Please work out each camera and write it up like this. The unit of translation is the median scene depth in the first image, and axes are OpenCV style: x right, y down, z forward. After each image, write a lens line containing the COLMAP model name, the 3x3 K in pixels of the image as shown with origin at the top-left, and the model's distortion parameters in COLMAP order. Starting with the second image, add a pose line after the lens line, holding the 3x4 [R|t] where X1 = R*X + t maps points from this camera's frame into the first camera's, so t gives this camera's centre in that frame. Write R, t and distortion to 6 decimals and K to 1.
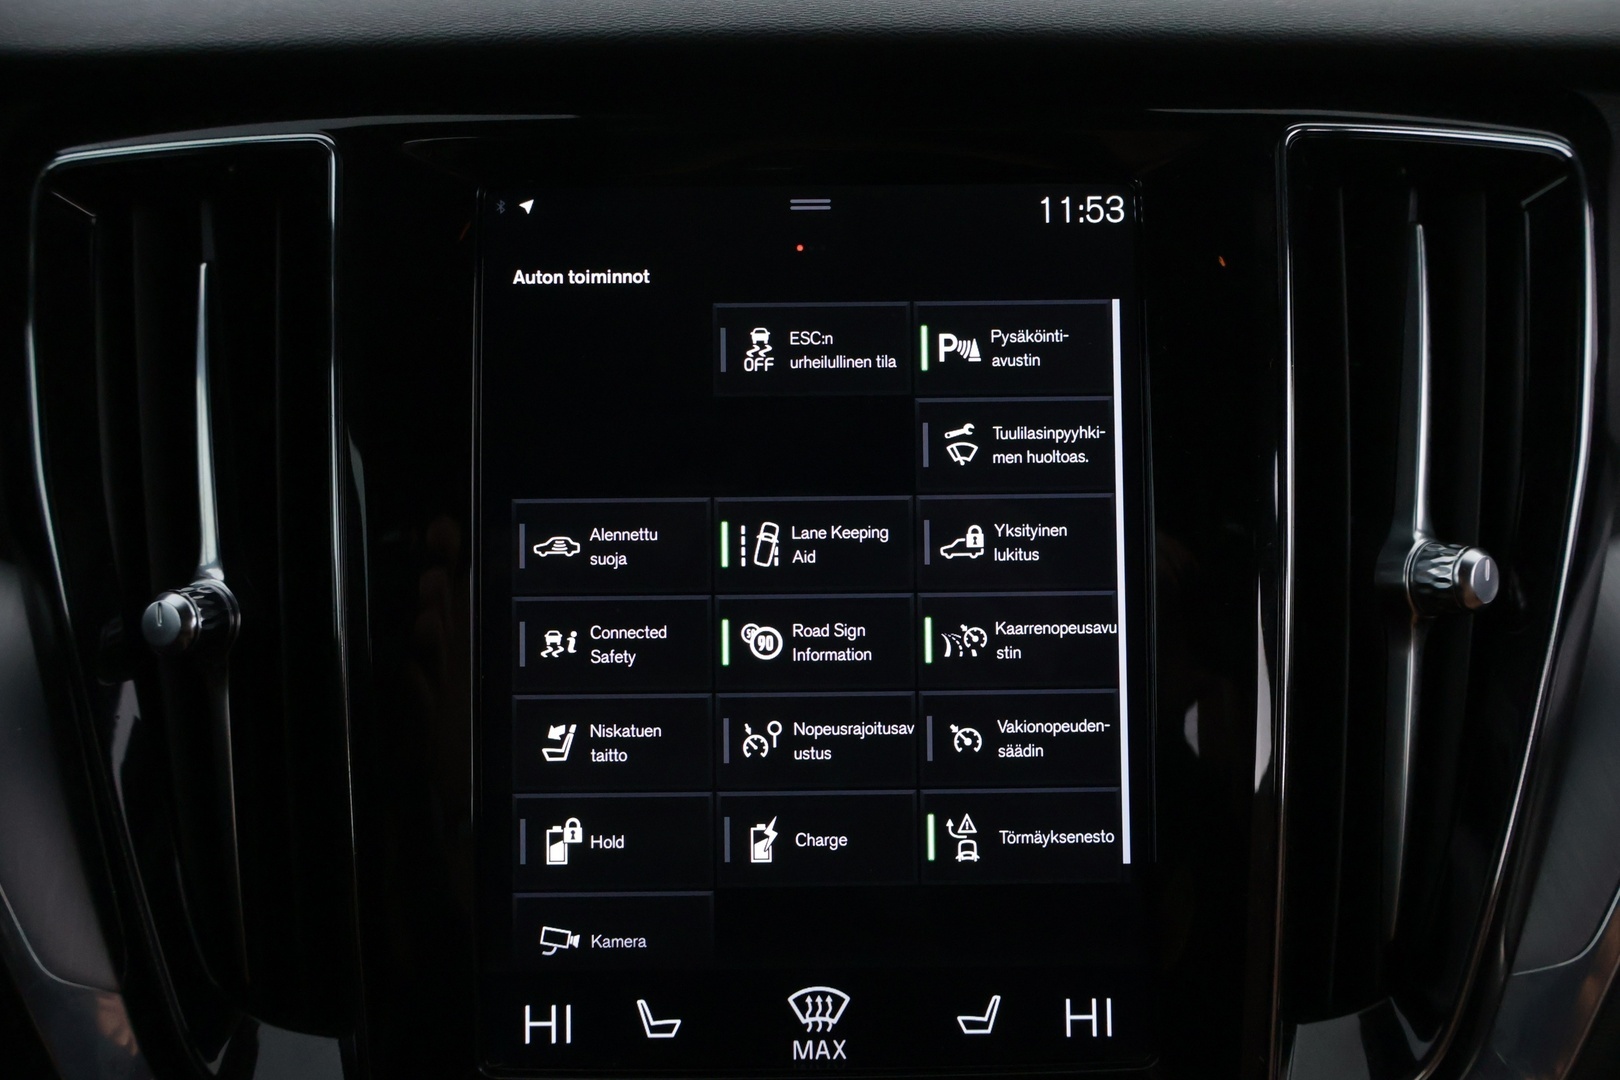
lens RADIAL K [[1362.0, 0, 806.2], [0, 1362.0, 546.3], [0, 0, 1]] dist [0.005493, -0.000566]
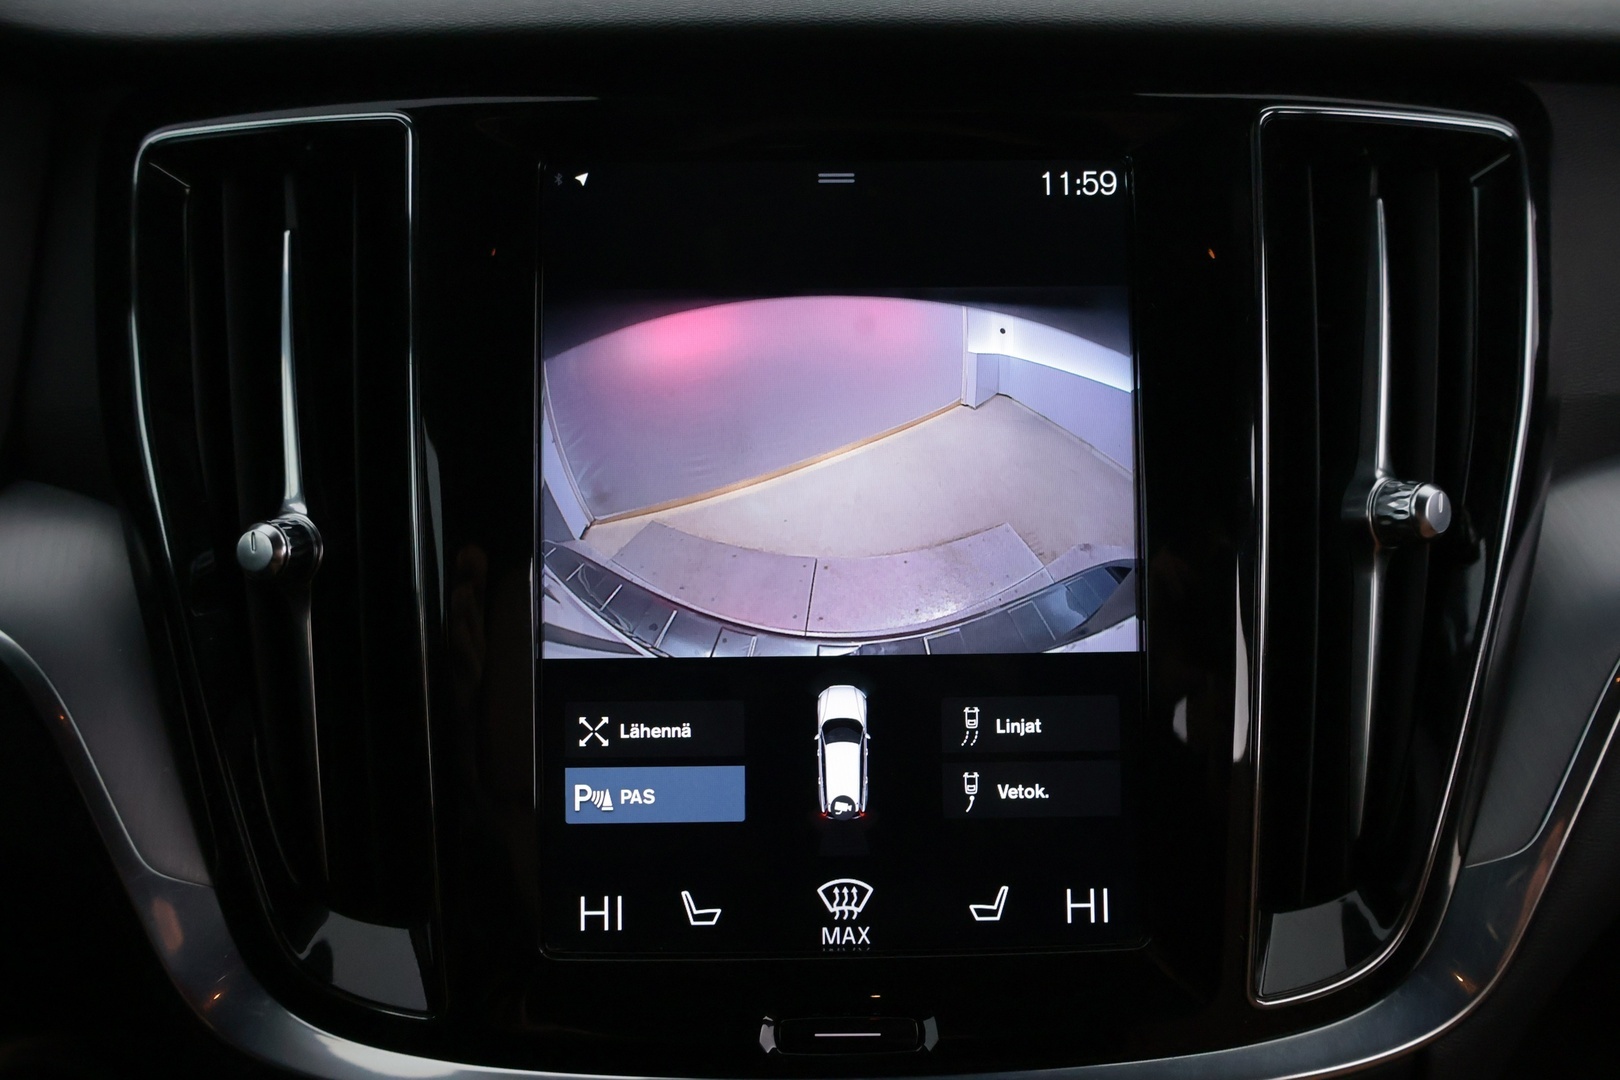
lens RADIAL K [[1357.3, 0, 800.6], [0, 1357.3, 542.7], [0, 0, 1]] dist [0.003774, 0.000239]
pose [[0.999936, -0.000367, 0.011295, -0.039481], [0.000508, 0.999921, -0.012541, 0.062939], [-0.011289, 0.012546, 0.999858, -0.110128]]
